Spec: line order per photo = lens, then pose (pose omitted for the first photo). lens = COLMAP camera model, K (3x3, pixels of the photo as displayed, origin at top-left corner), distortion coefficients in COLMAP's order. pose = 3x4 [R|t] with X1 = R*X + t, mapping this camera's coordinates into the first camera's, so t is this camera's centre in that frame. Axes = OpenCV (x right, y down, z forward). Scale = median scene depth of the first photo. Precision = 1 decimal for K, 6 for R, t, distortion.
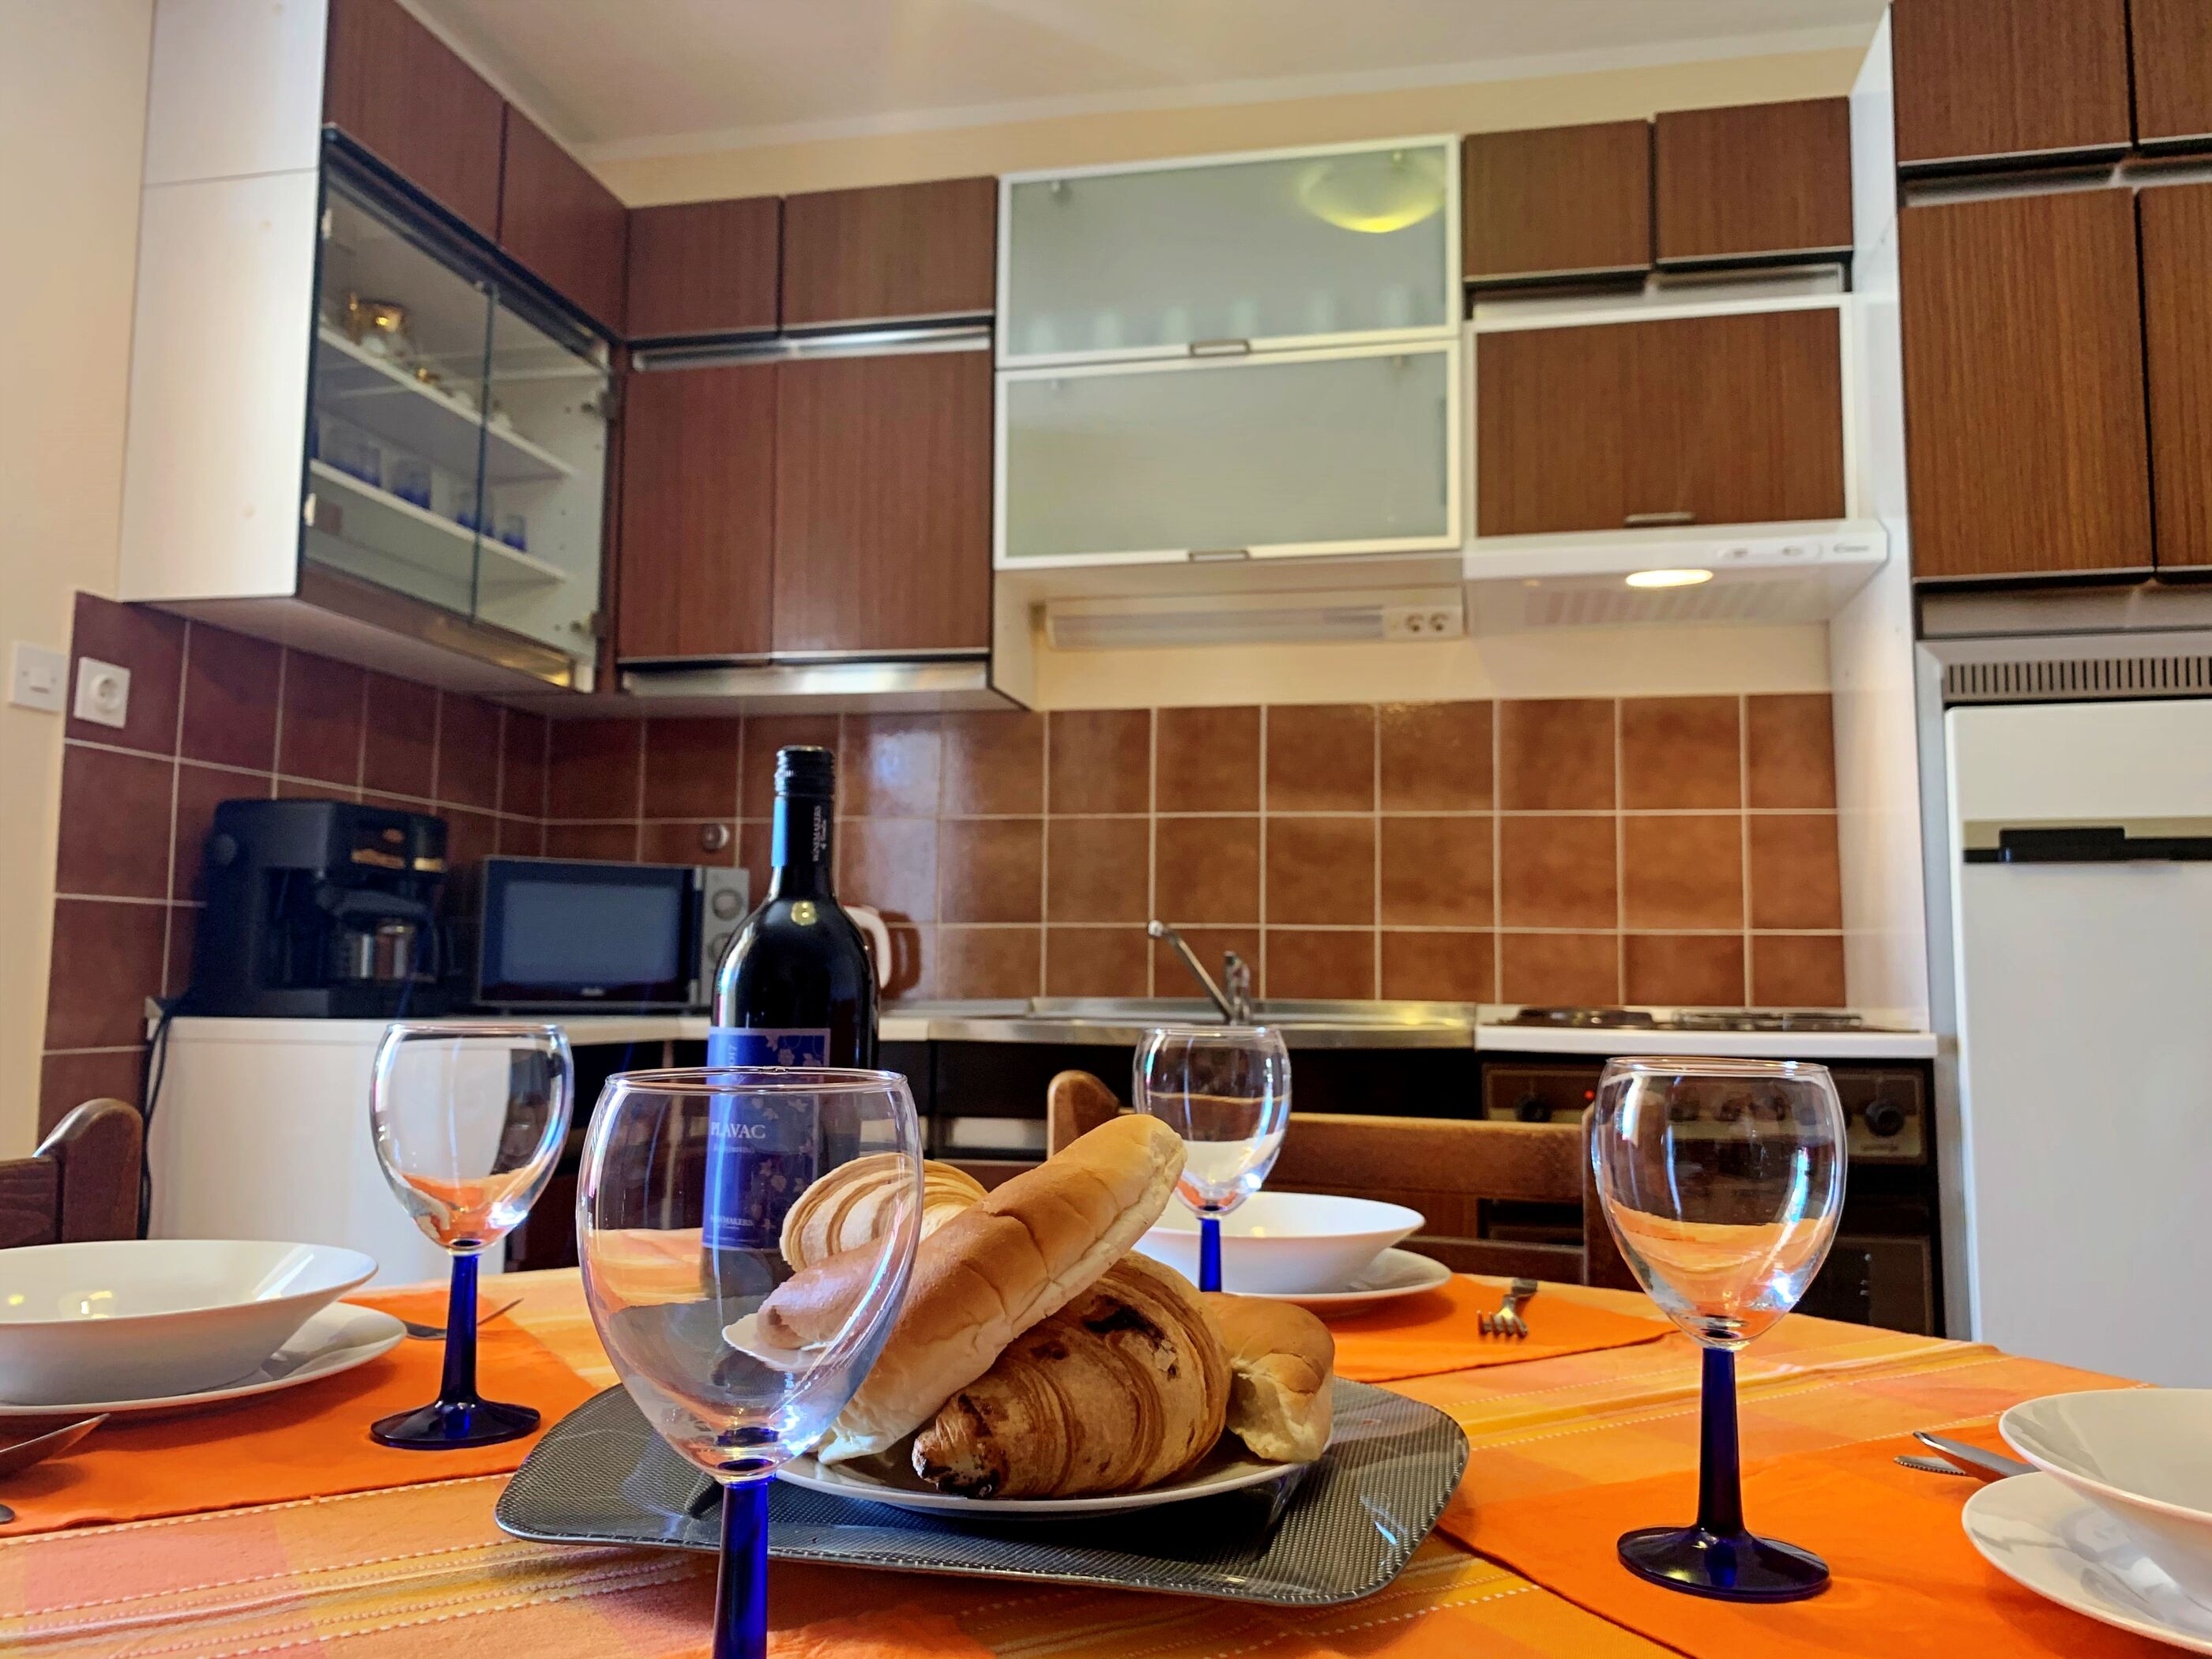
lens RADIAL K [[1699.6, 0, 1103.5], [0, 1699.6, 820.2], [0, 0, 1]] dist [0.034499, -0.048796]
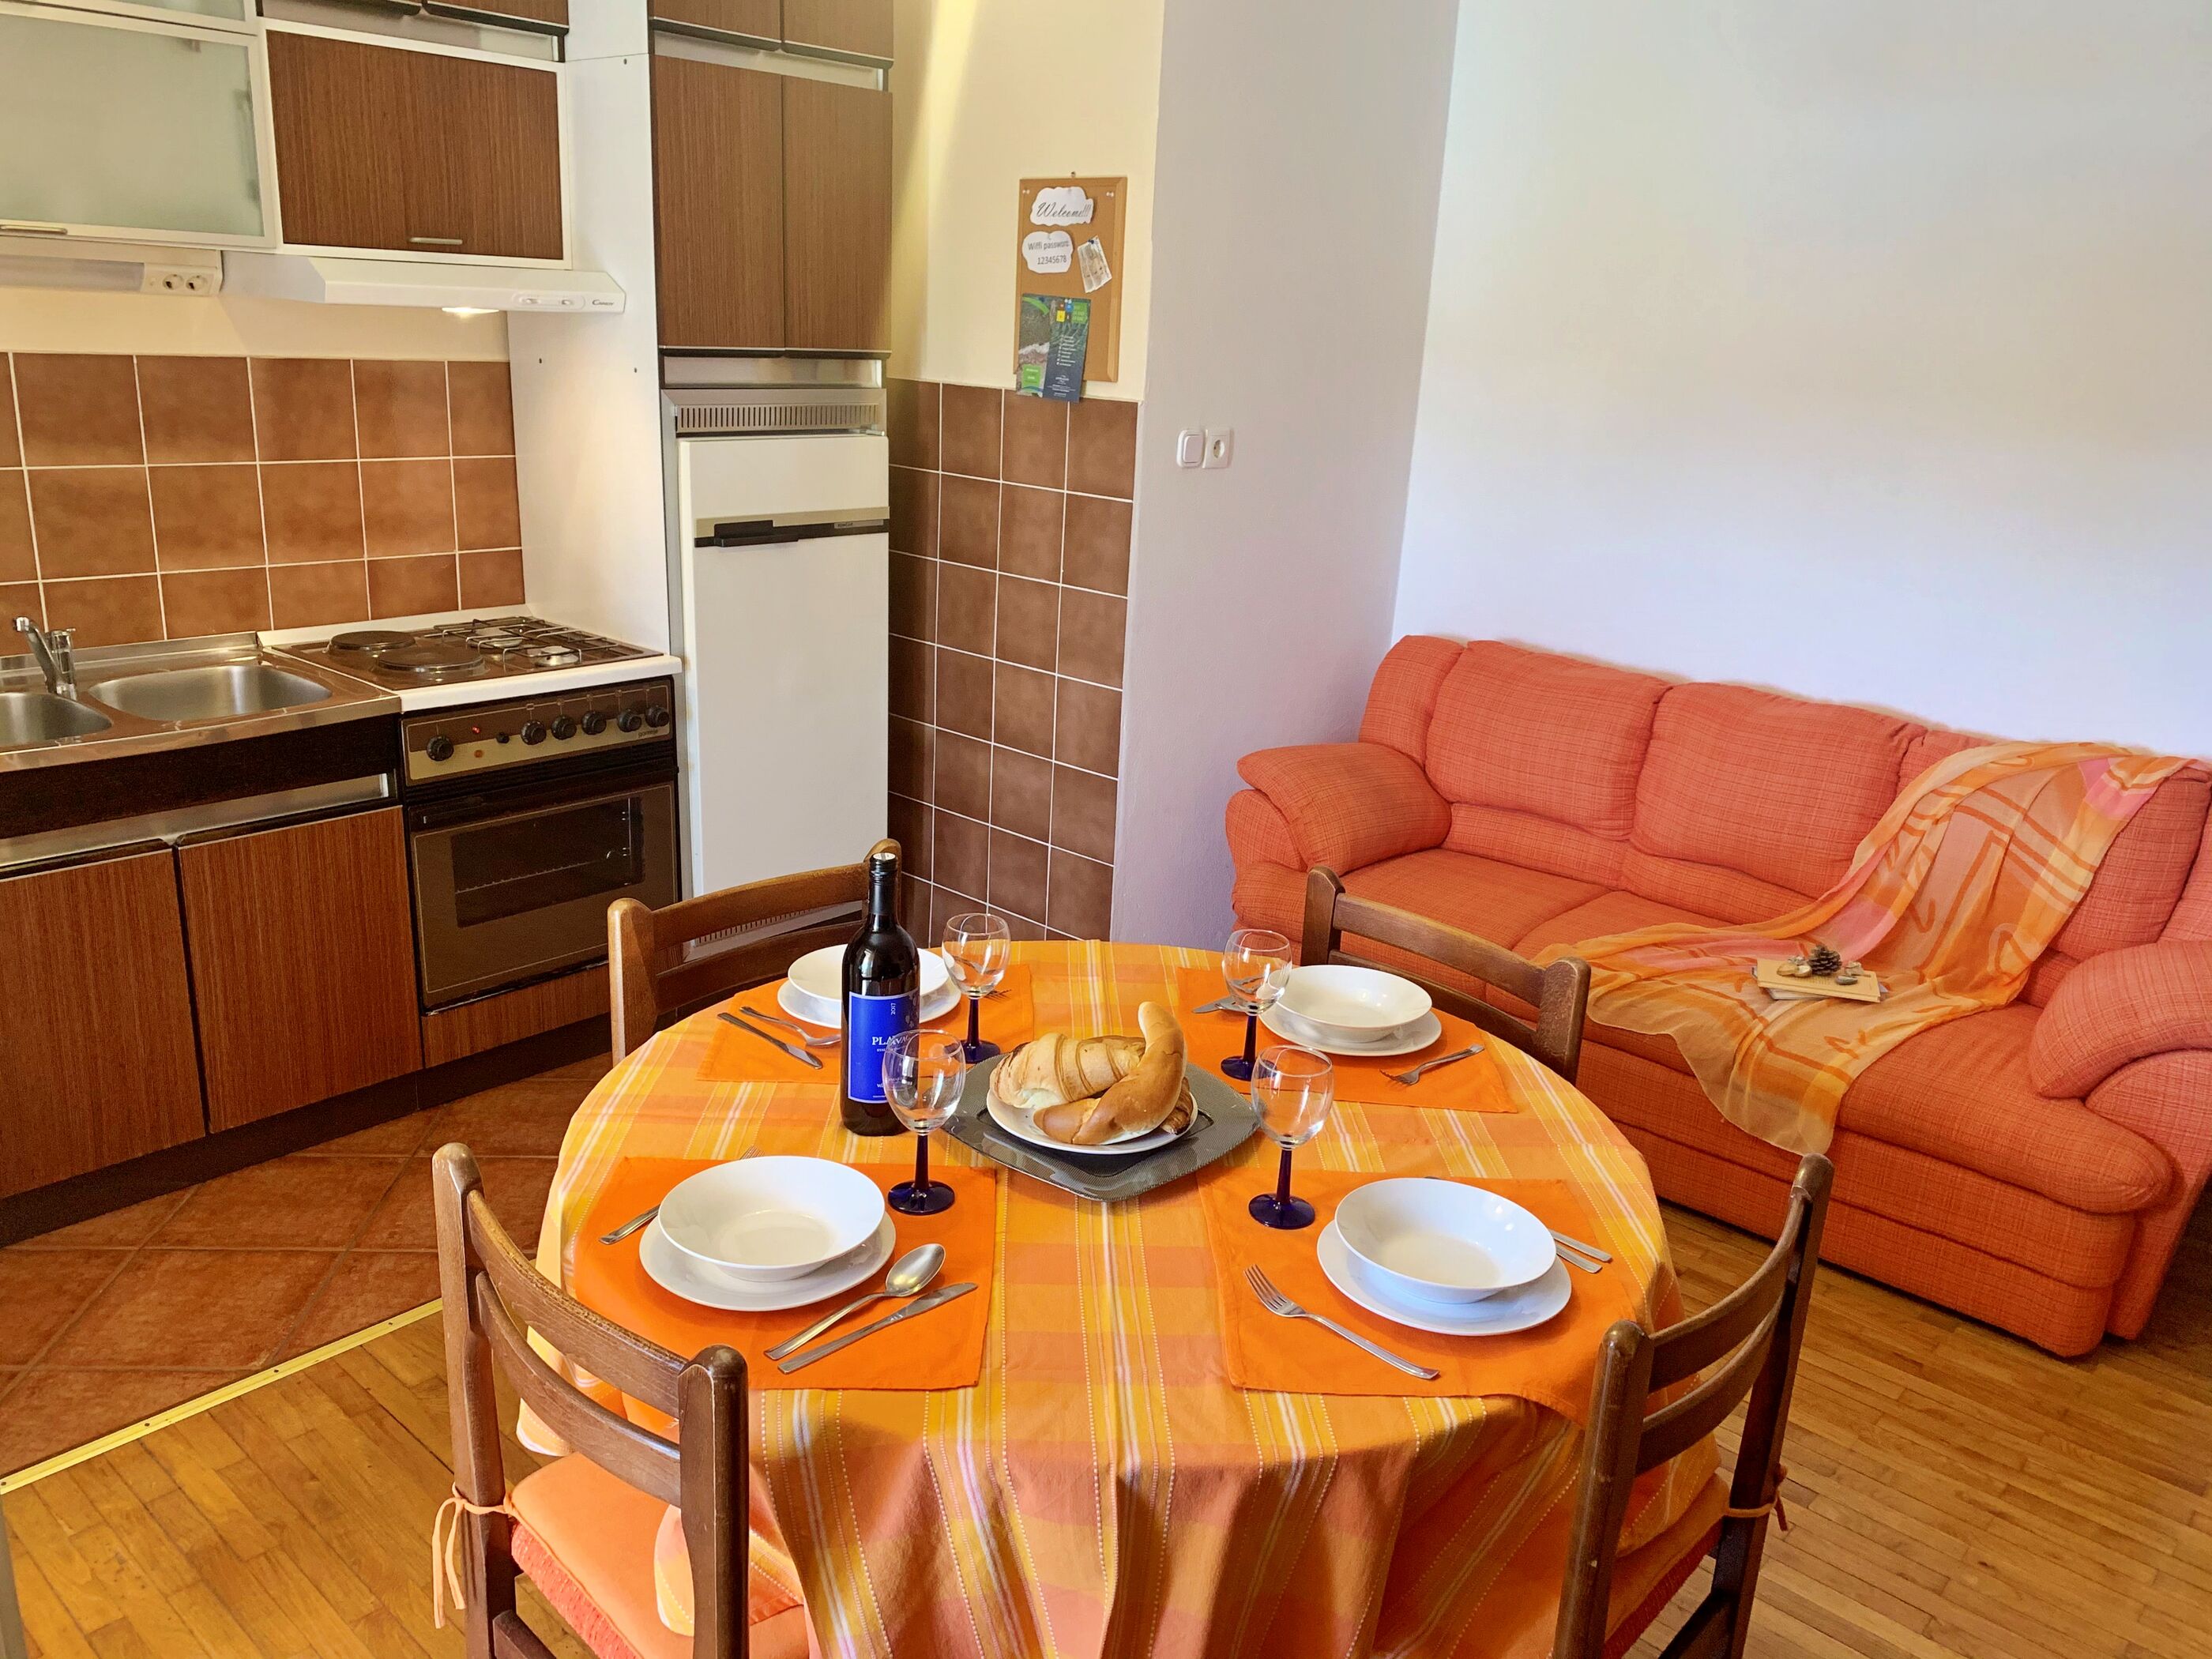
lens RADIAL K [[1699.6, 0, 1100.7], [0, 1699.6, 821.4], [0, 0, 1]] dist [0.034499, -0.048796]
pose [[0.492530, -0.237147, 0.837362, -0.532779], [-0.119965, 0.934474, 0.335212, -0.244196], [-0.861988, -0.265557, 0.431807, -0.034012]]
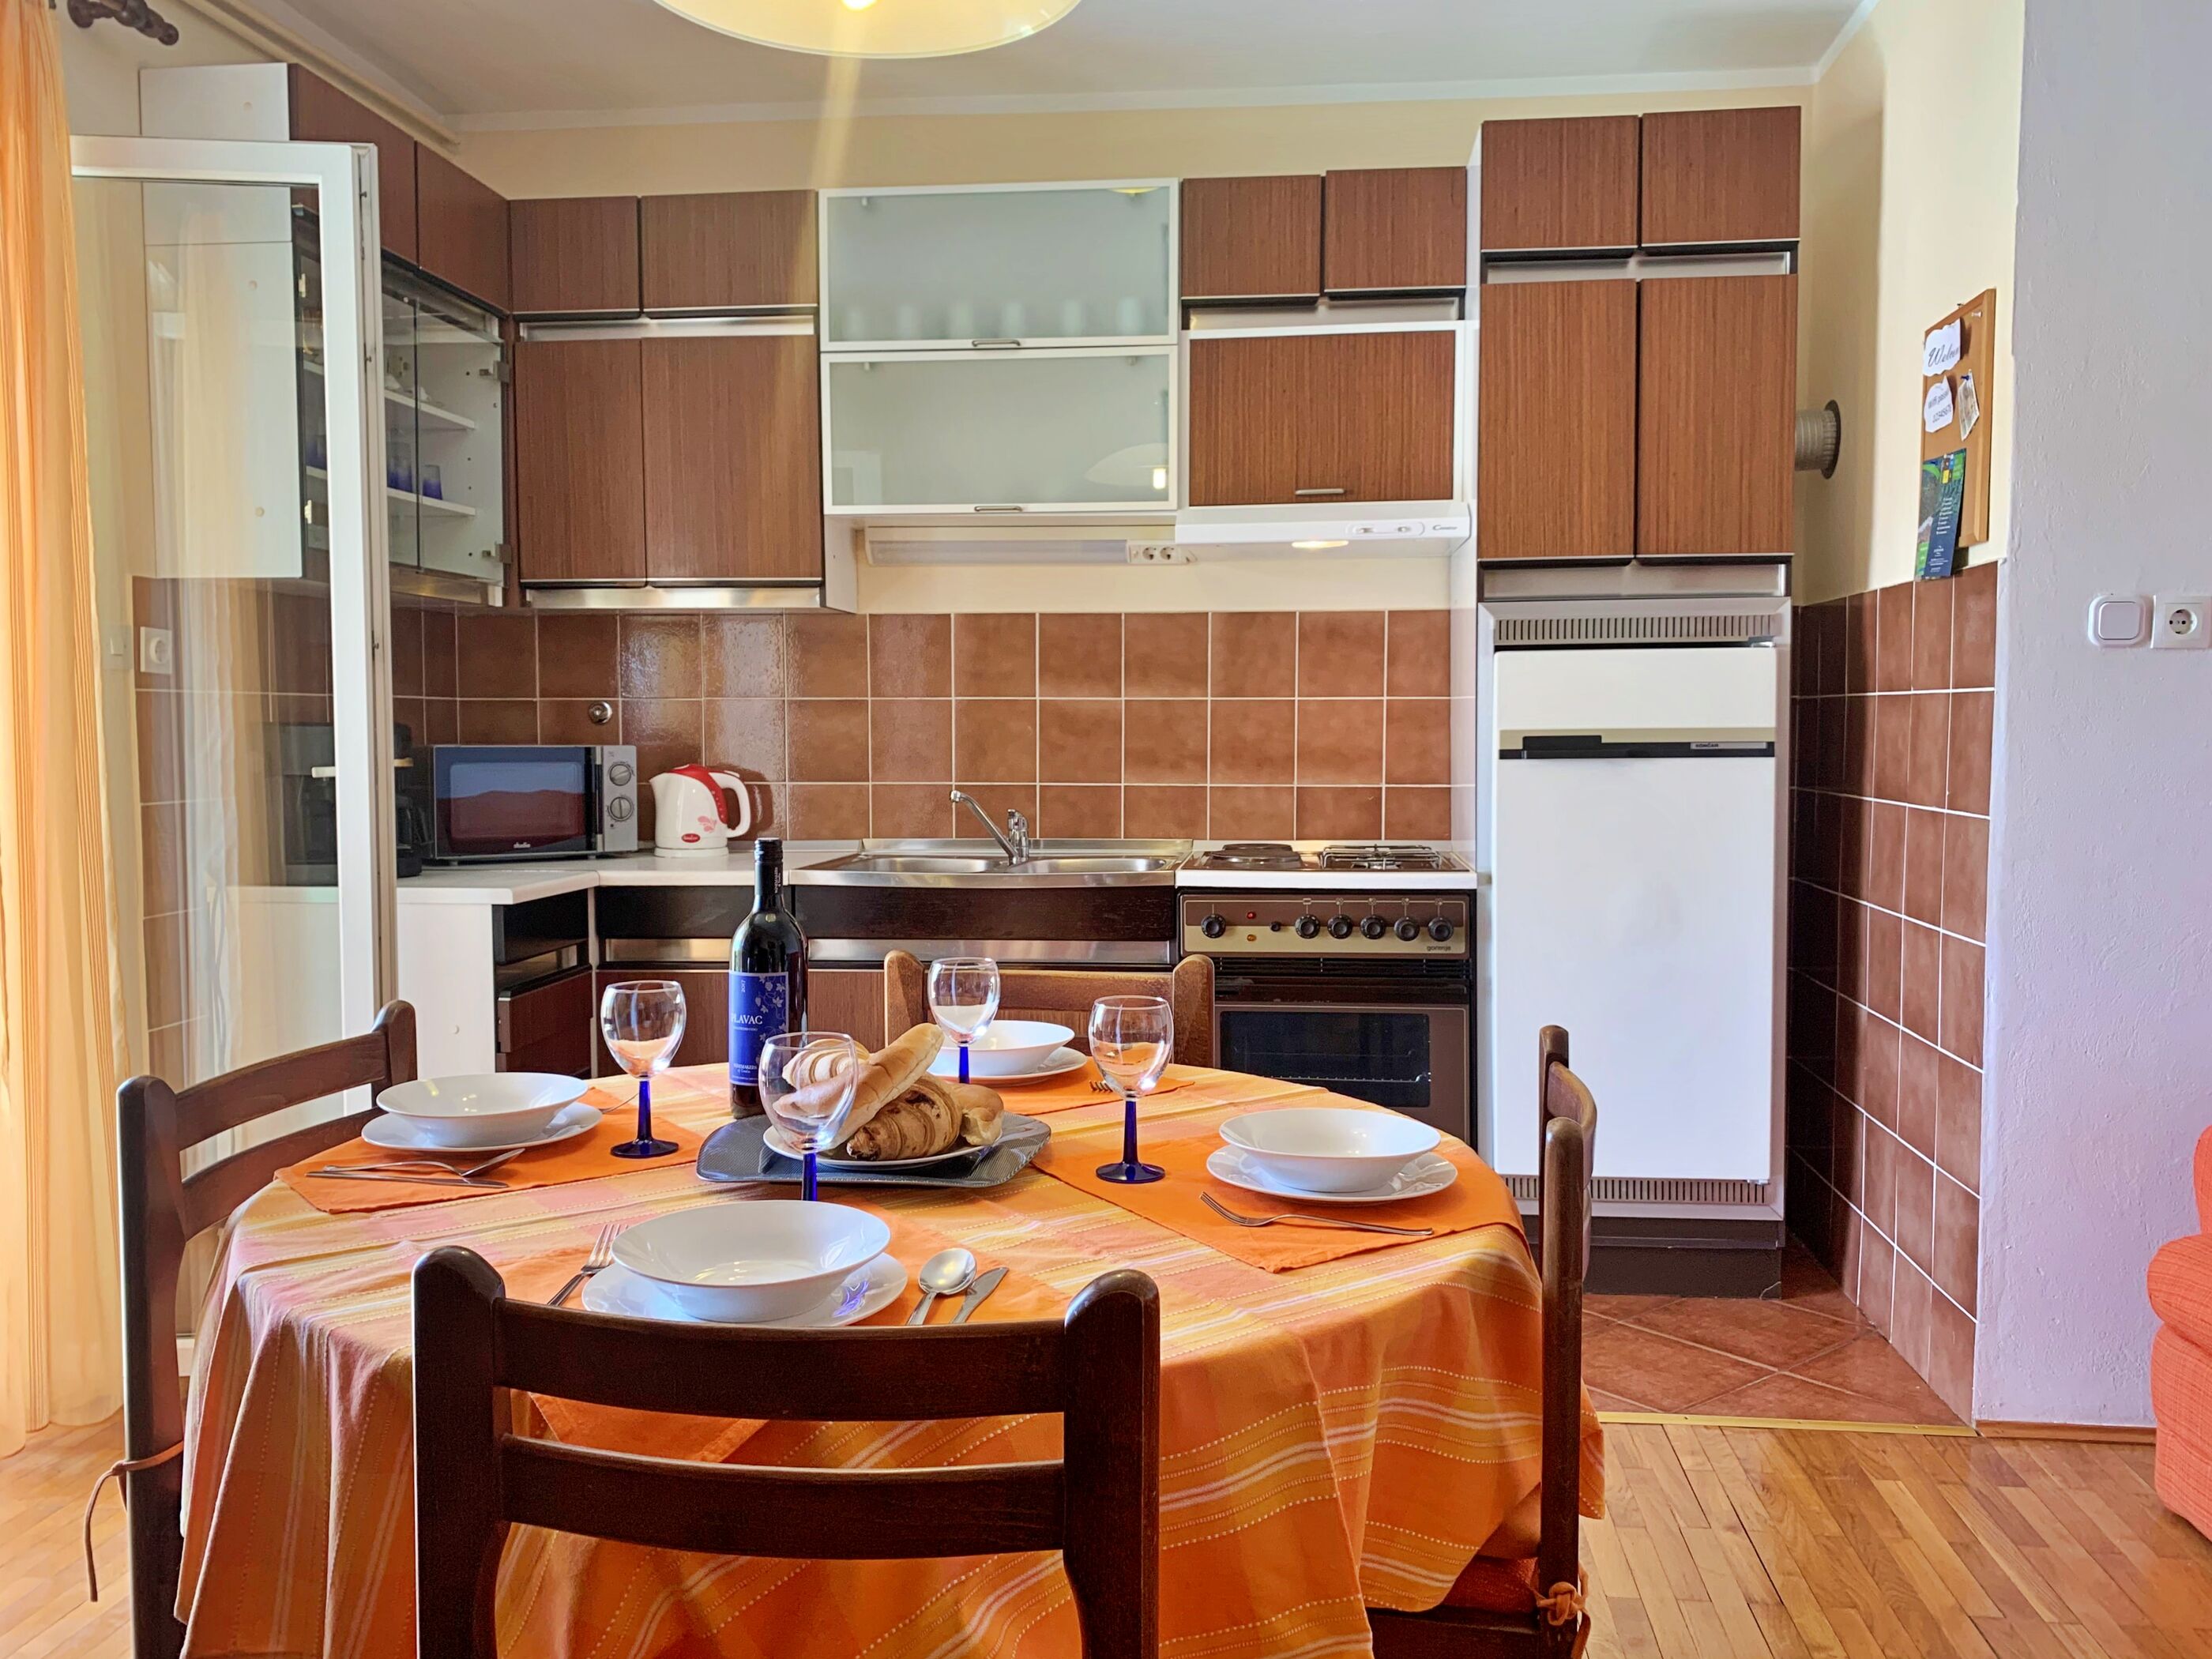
lens RADIAL K [[1699.6, 0, 1105.7], [0, 1699.6, 838.5], [0, 0, 1]] dist [0.034499, -0.048796]
pose [[0.994022, -0.019858, 0.107362, 0.004454], [0.002677, 0.987459, 0.157856, -0.113440], [-0.109150, -0.156625, 0.981608, -0.339804]]
